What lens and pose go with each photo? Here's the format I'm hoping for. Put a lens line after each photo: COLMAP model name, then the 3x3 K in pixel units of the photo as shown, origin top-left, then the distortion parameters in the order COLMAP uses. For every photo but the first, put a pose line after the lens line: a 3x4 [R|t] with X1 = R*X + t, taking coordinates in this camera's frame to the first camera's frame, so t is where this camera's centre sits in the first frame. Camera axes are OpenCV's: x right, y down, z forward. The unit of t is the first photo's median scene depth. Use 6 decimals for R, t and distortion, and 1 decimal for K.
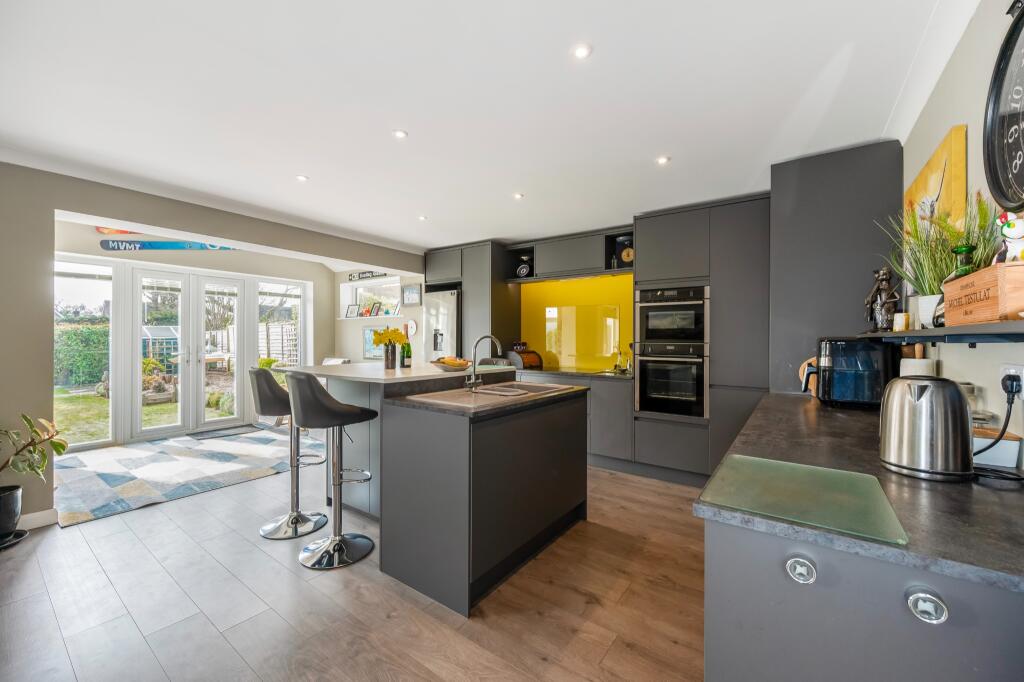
lens RADIAL K [[407.0, 0, 509.6], [0, 407.0, 340.7], [0, 0, 1]] dist [-0.002691, 0.000182]
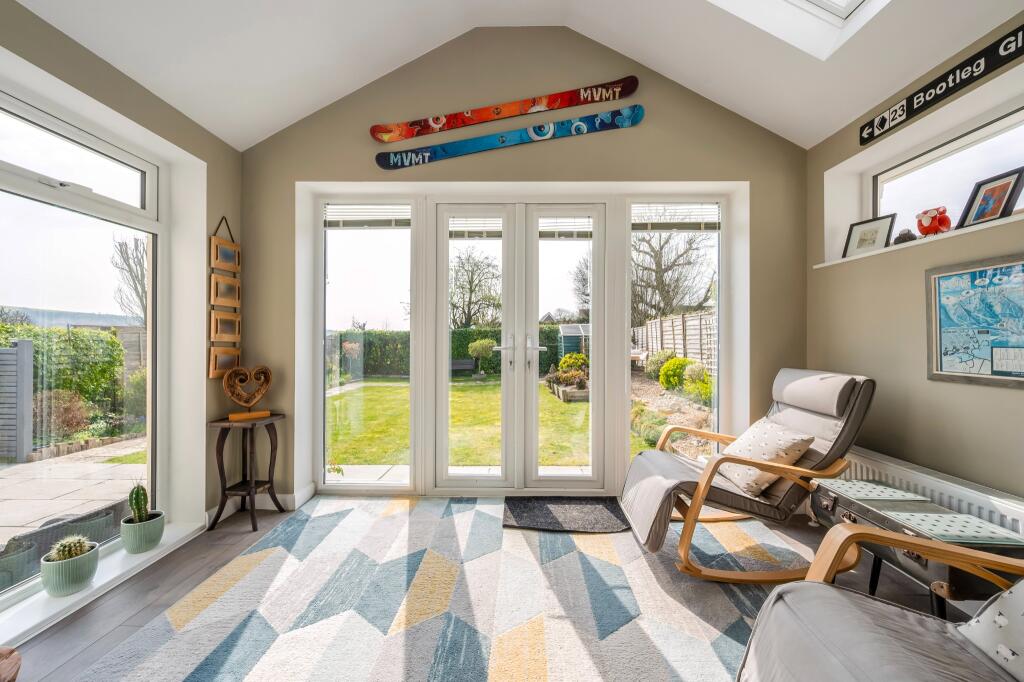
lens RADIAL K [[407.0, 0, 506.0], [0, 407.0, 337.4], [0, 0, 1]] dist [-0.002691, 0.000182]
pose [[0.562853, -0.004035, -0.826547, -0.293558], [-0.002772, 0.999973, -0.006769, 0.018321], [0.826553, 0.006102, 0.562826, 0.587768]]
